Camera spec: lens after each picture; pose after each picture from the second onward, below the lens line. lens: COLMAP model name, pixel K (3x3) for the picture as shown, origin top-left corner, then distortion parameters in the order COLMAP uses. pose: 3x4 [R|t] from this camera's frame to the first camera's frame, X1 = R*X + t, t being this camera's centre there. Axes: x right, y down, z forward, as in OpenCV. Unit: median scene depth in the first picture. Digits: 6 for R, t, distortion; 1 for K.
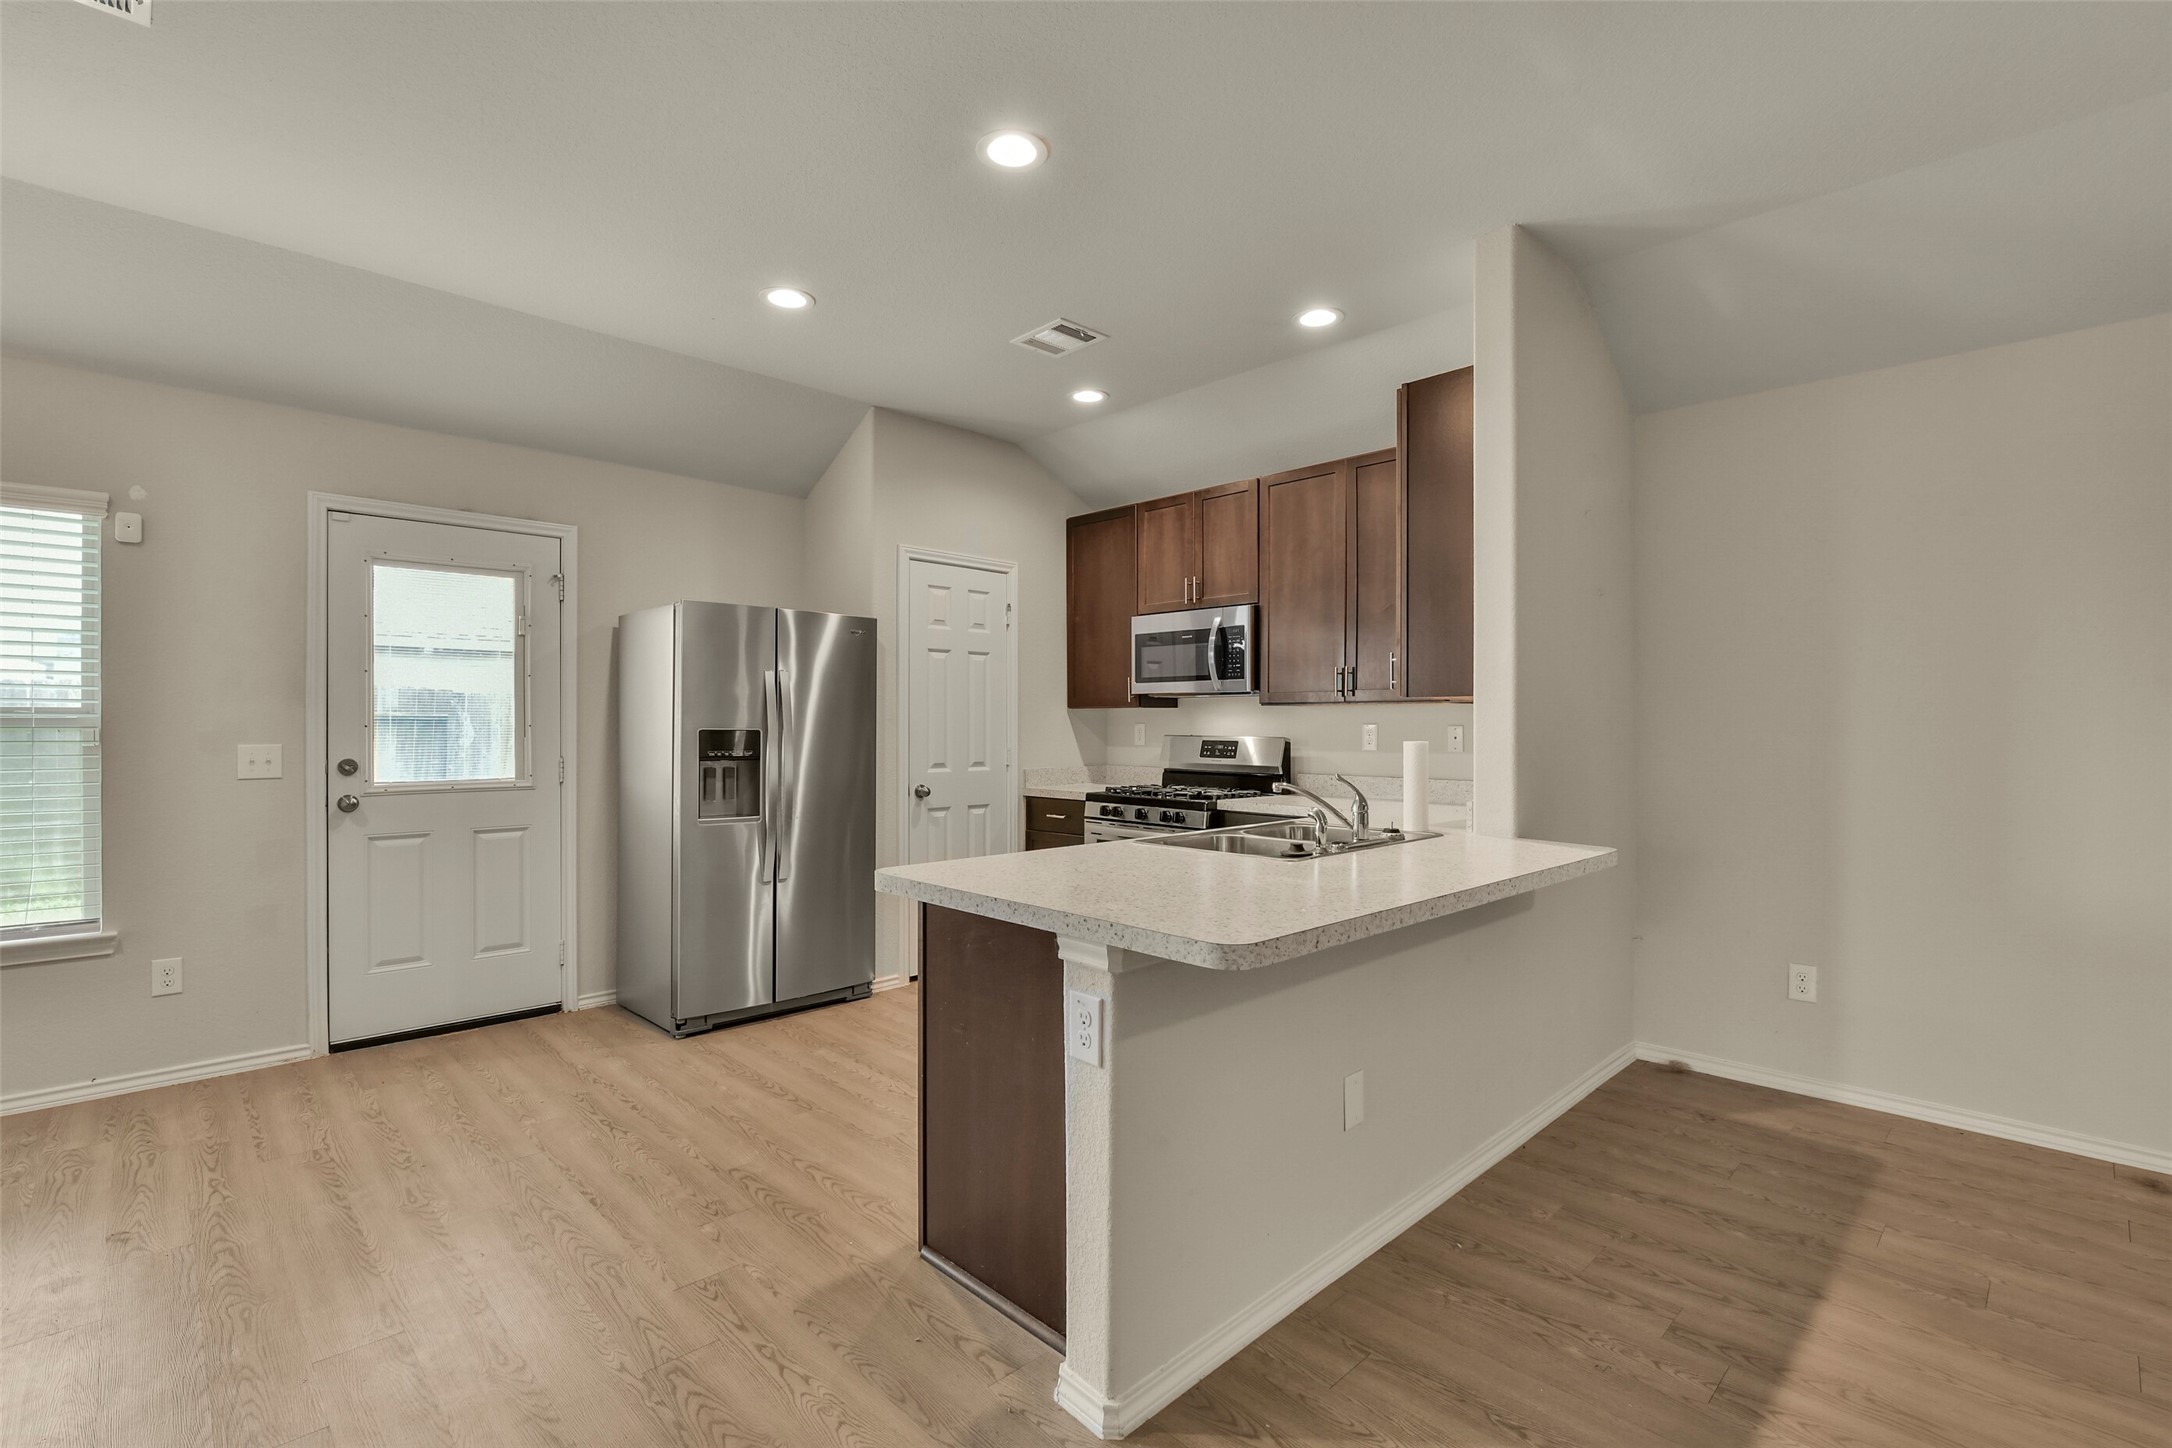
lens RADIAL K [[980.6, 0, 1086.0], [0, 980.6, 724.0], [0, 0, 1]] dist [-0.010177, -0.001040]
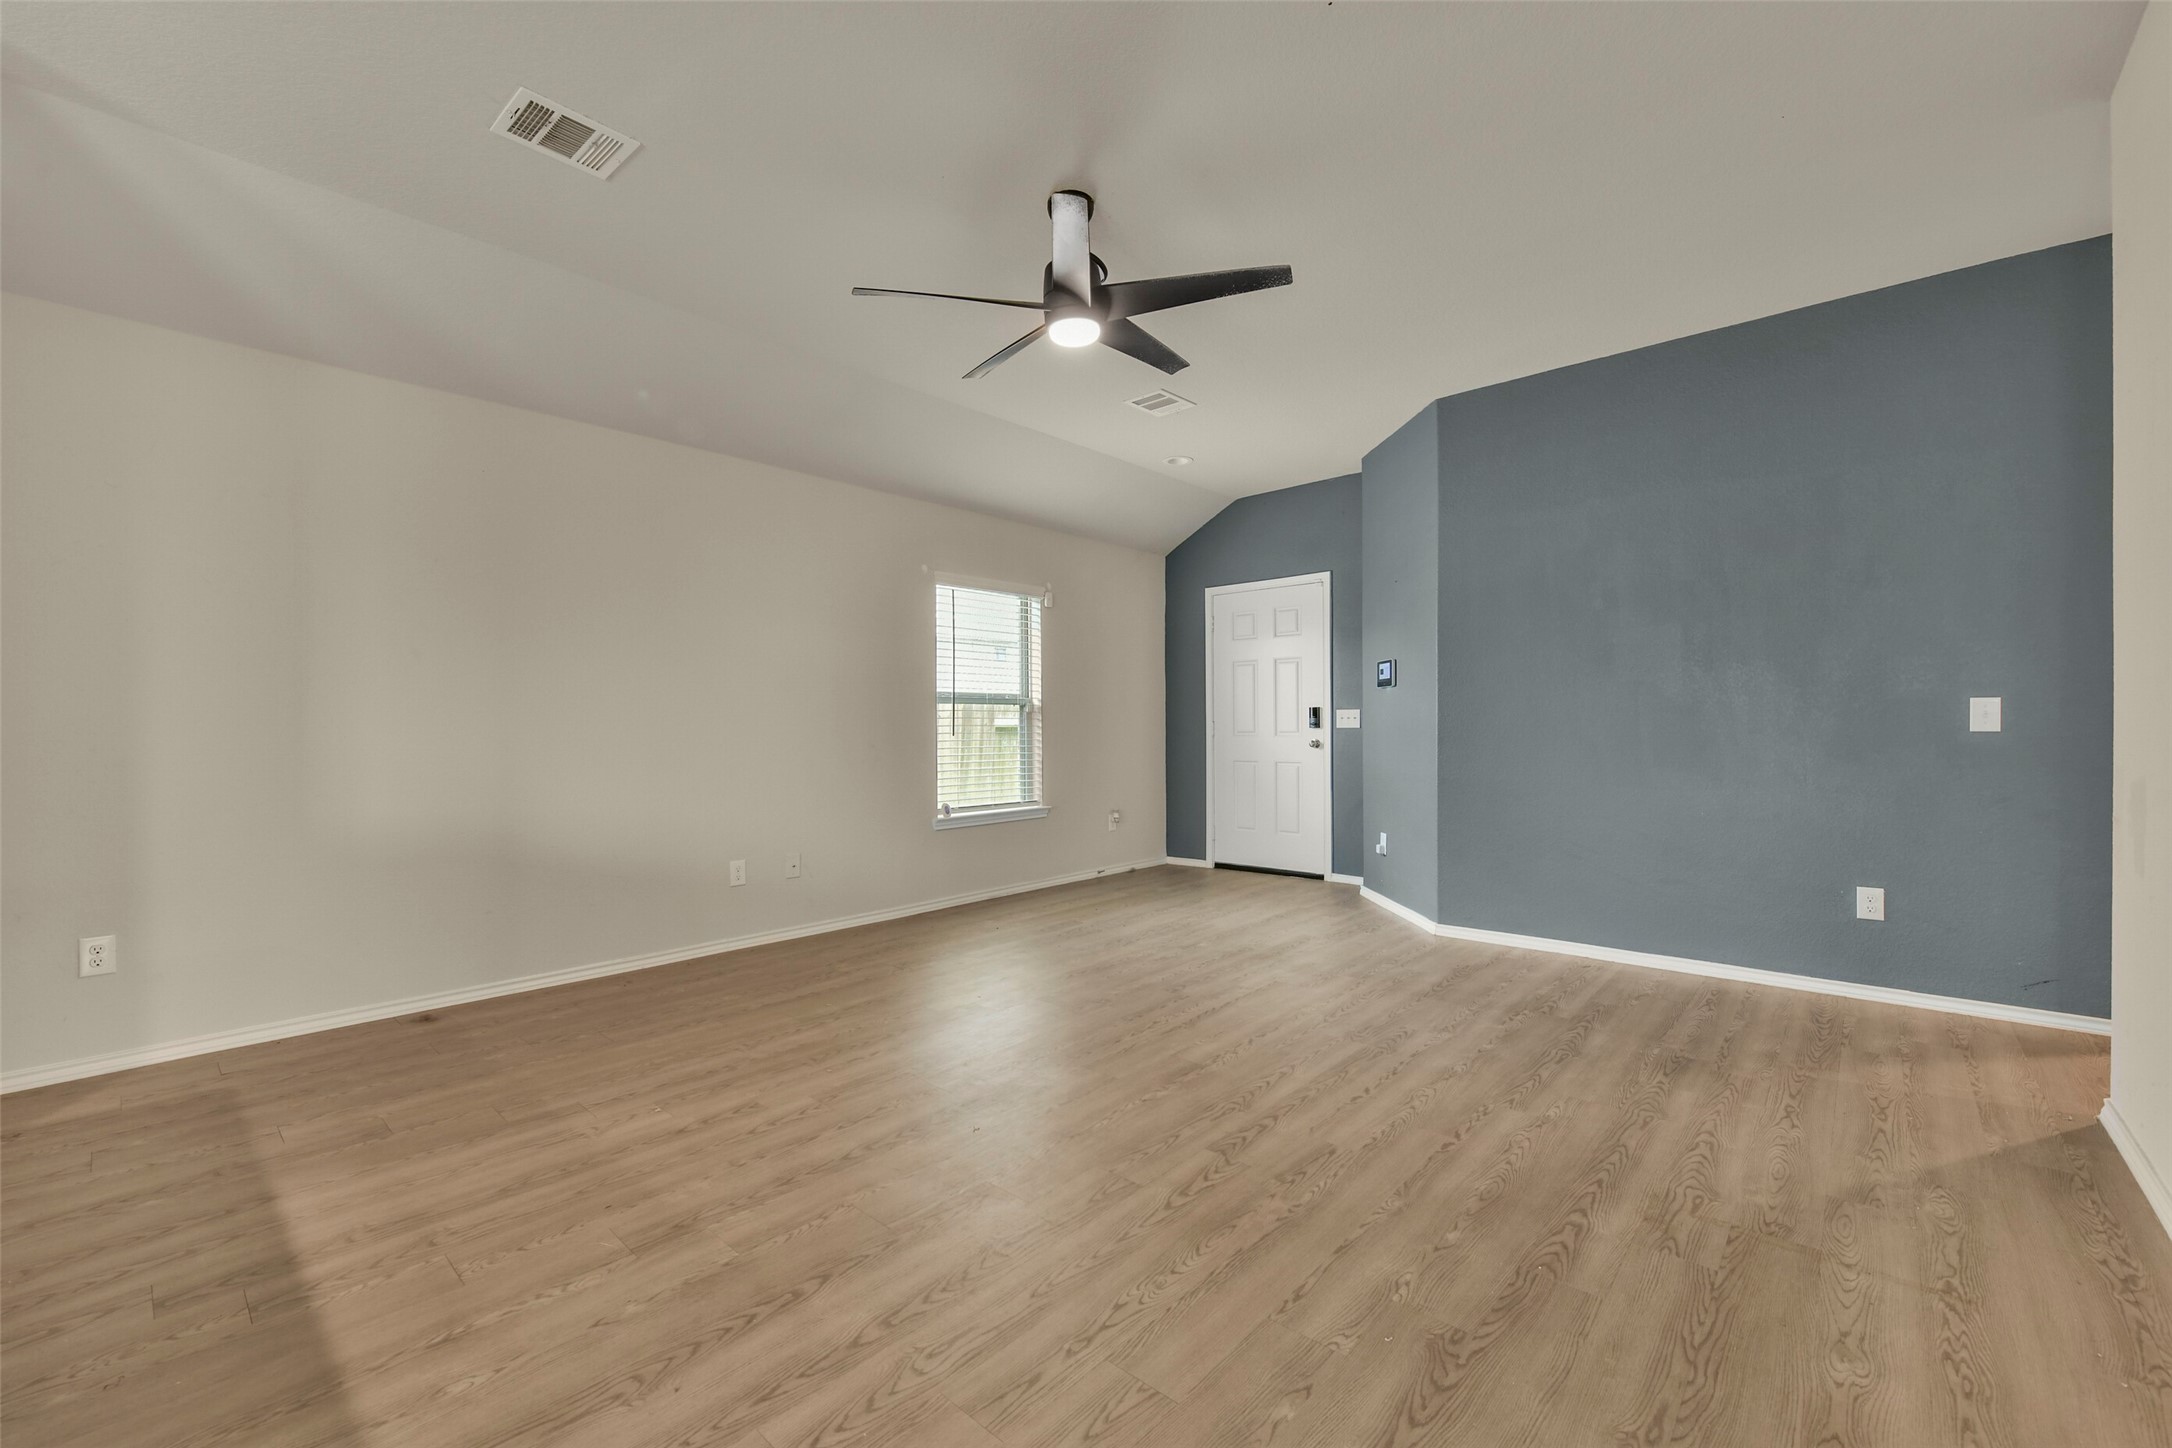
lens RADIAL K [[882.3, 0, 1091.1], [0, 882.3, 729.0], [0, 0, 1]] dist [-0.009929, -0.000055]
pose [[-0.072108, -0.005869, 0.997380, -0.150338], [0.004343, 0.999971, 0.006198, 0.042410], [-0.997387, 0.004778, -0.072081, 0.098590]]
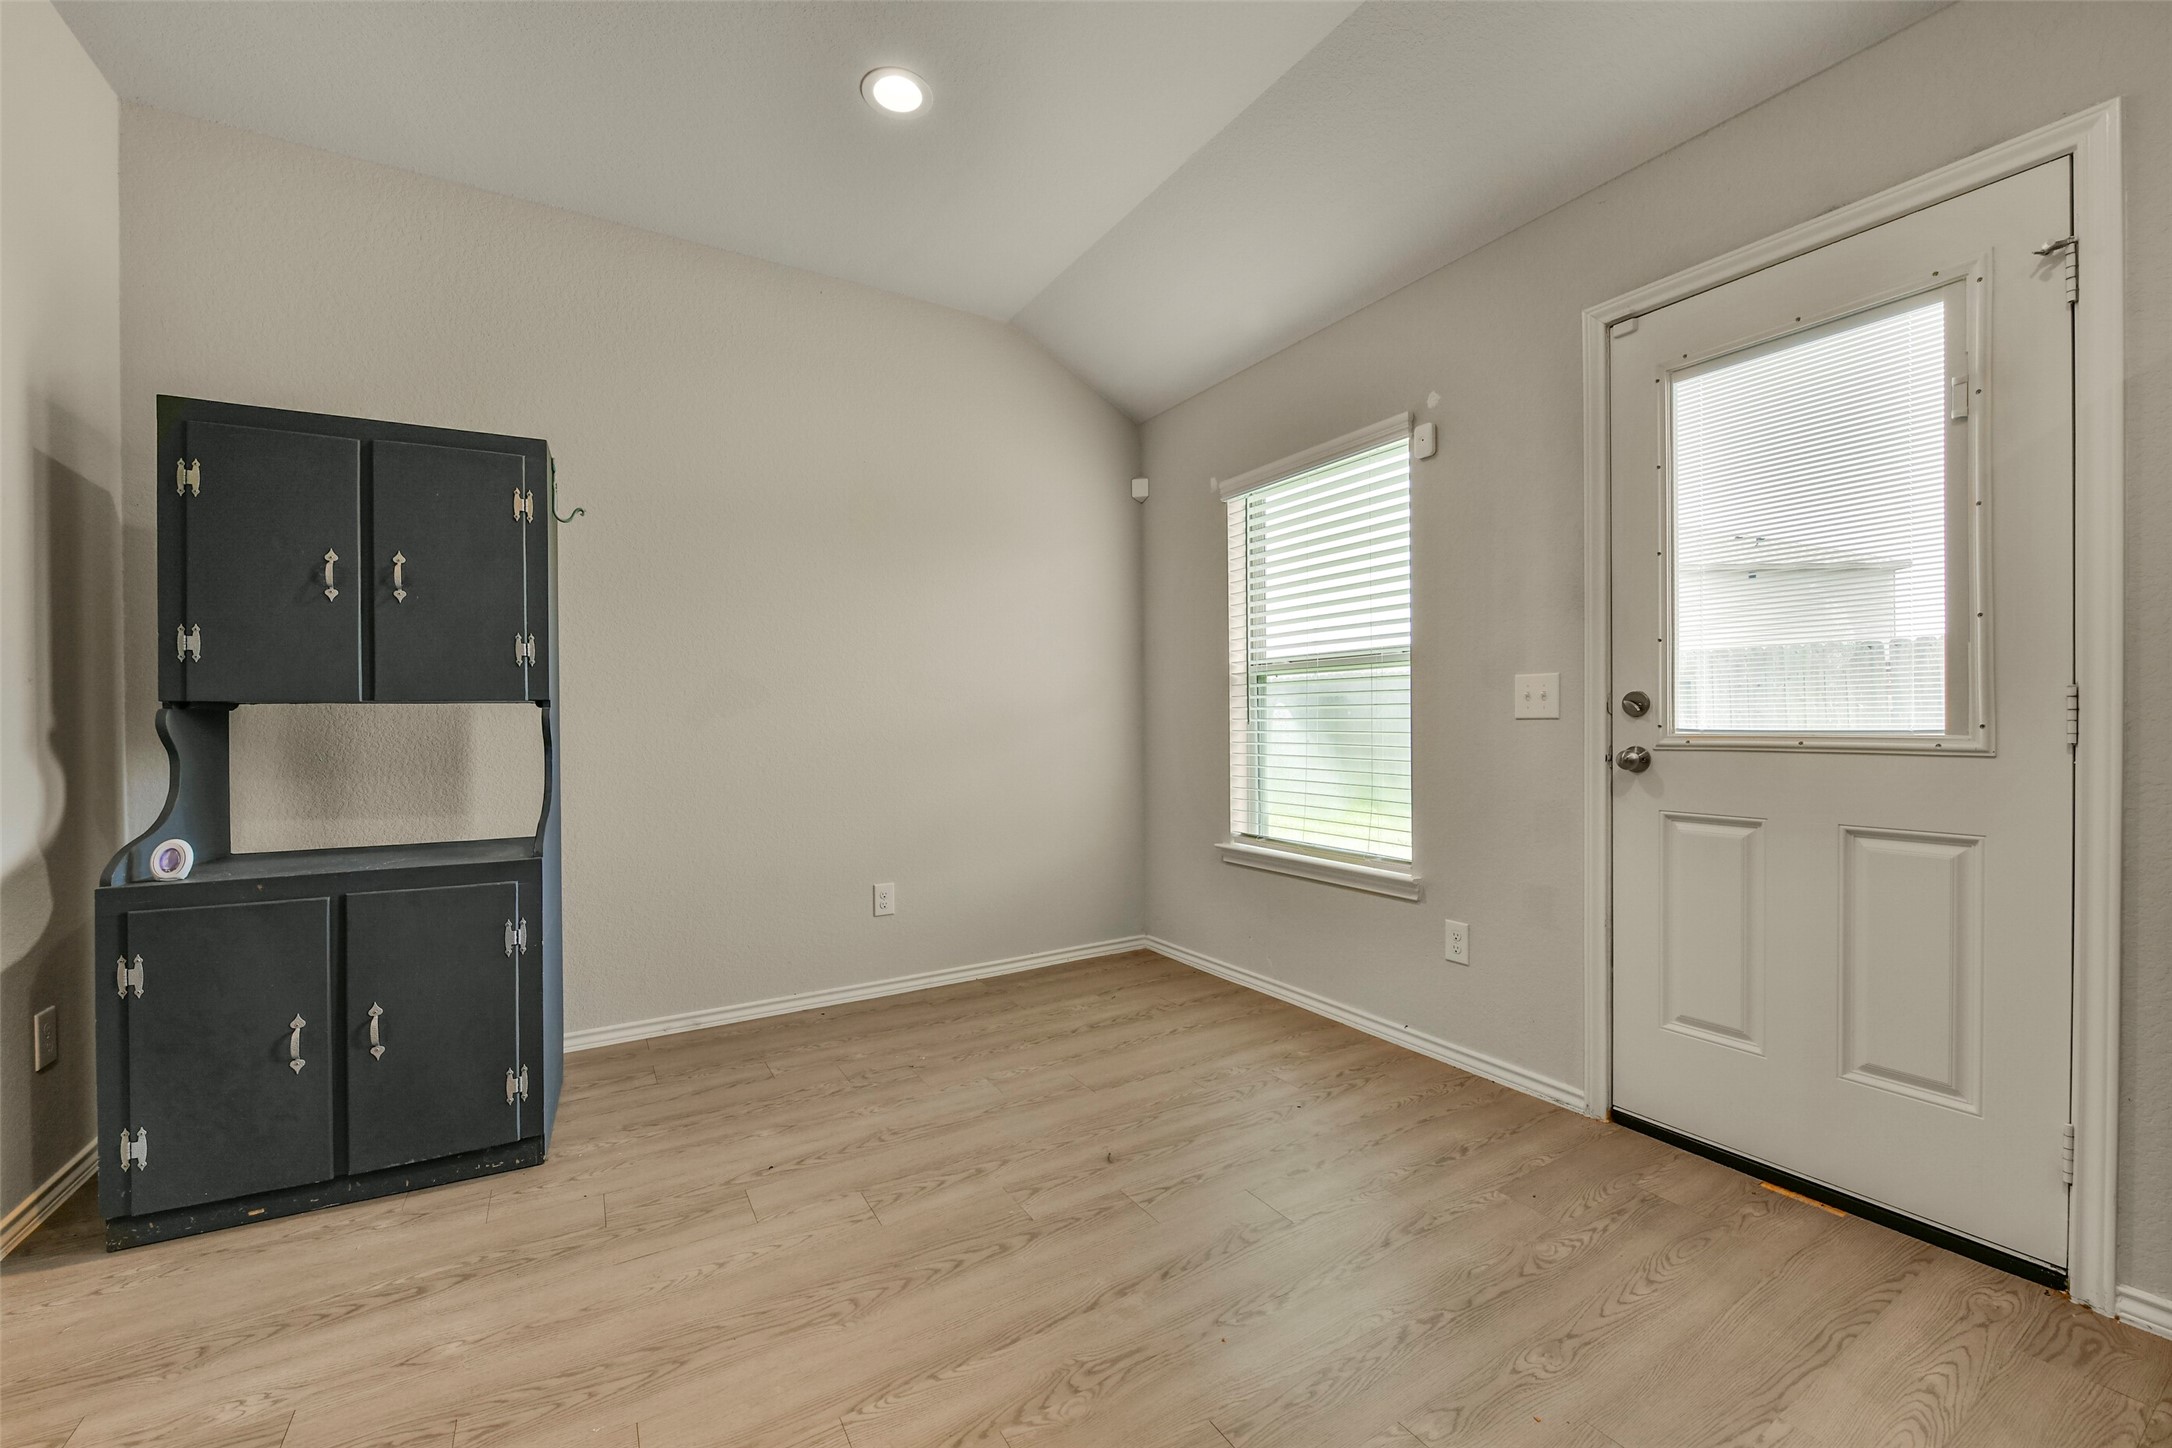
lens RADIAL K [[858.1, 0, 1092.1], [0, 858.1, 727.9], [0, 0, 1]] dist [-0.010919, 0.000122]
pose [[-0.219520, 0.012486, -0.975528, -0.113205], [0.012480, 0.999872, 0.009990, 0.050975], [0.975528, -0.009982, -0.219648, 0.782162]]
